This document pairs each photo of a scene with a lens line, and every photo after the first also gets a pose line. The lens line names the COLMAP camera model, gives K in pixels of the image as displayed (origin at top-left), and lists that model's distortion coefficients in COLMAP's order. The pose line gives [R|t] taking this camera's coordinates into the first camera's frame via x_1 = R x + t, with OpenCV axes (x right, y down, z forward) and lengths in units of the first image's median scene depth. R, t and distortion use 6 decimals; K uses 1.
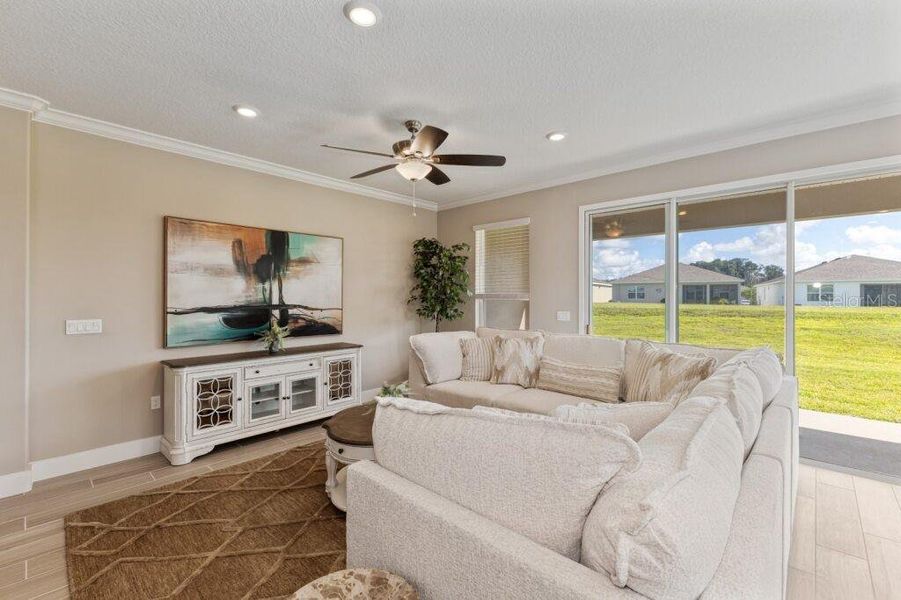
lens RADIAL K [[390.4, 0, 451.7], [0, 390.4, 295.3], [0, 0, 1]] dist [0.008550, 0.000297]
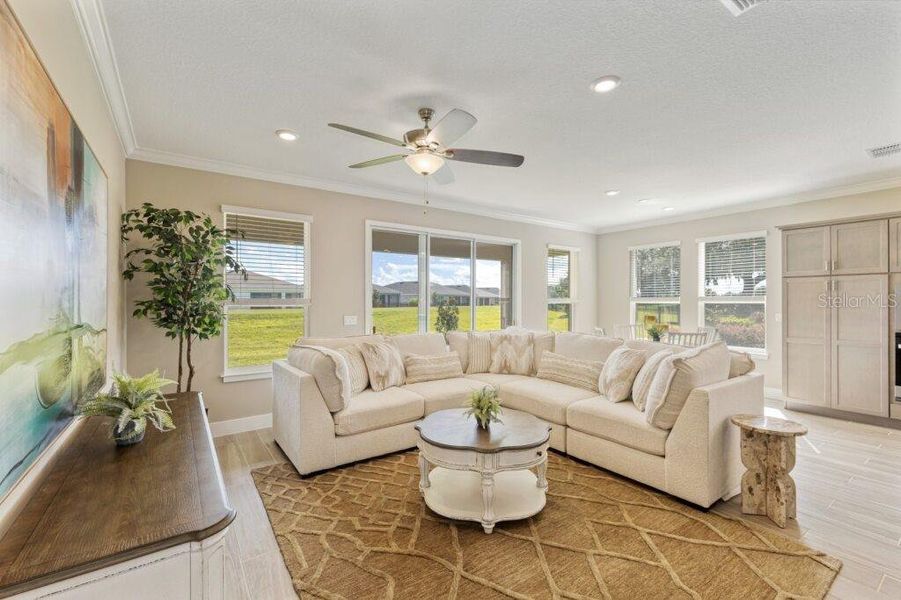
lens RADIAL K [[390.4, 0, 450.2], [0, 390.4, 301.2], [0, 0, 1]] dist [0.008550, 0.000297]
pose [[0.203798, -0.003128, 0.979008, -0.788950], [0.000614, 0.999995, 0.003068, -0.000549], [-0.979013, -0.000024, 0.203799, 0.611198]]
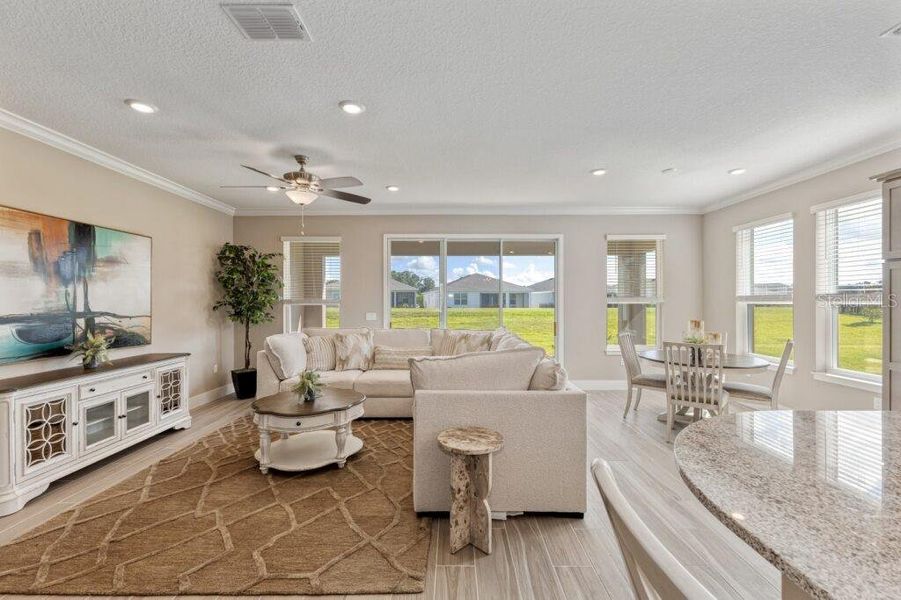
lens RADIAL K [[390.4, 0, 449.2], [0, 390.4, 300.4], [0, 0, 1]] dist [0.008550, 0.000297]
pose [[0.737854, -0.001557, 0.674959, -0.461938], [0.002838, 0.999996, -0.000795, 0.001808], [-0.674955, 0.002502, 0.737855, -0.153792]]
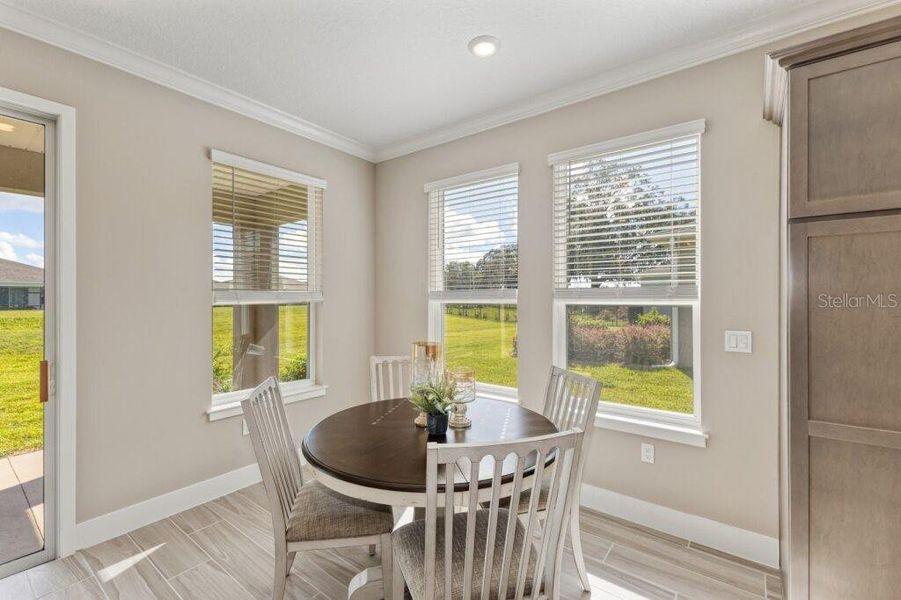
lens RADIAL K [[390.4, 0, 450.7], [0, 390.4, 297.4], [0, 0, 1]] dist [0.008550, 0.000297]
pose [[-0.096294, 0.004148, 0.995344, 0.295295], [0.001082, 0.999991, -0.004063, 0.004795], [-0.995352, 0.000686, -0.096298, 0.203126]]
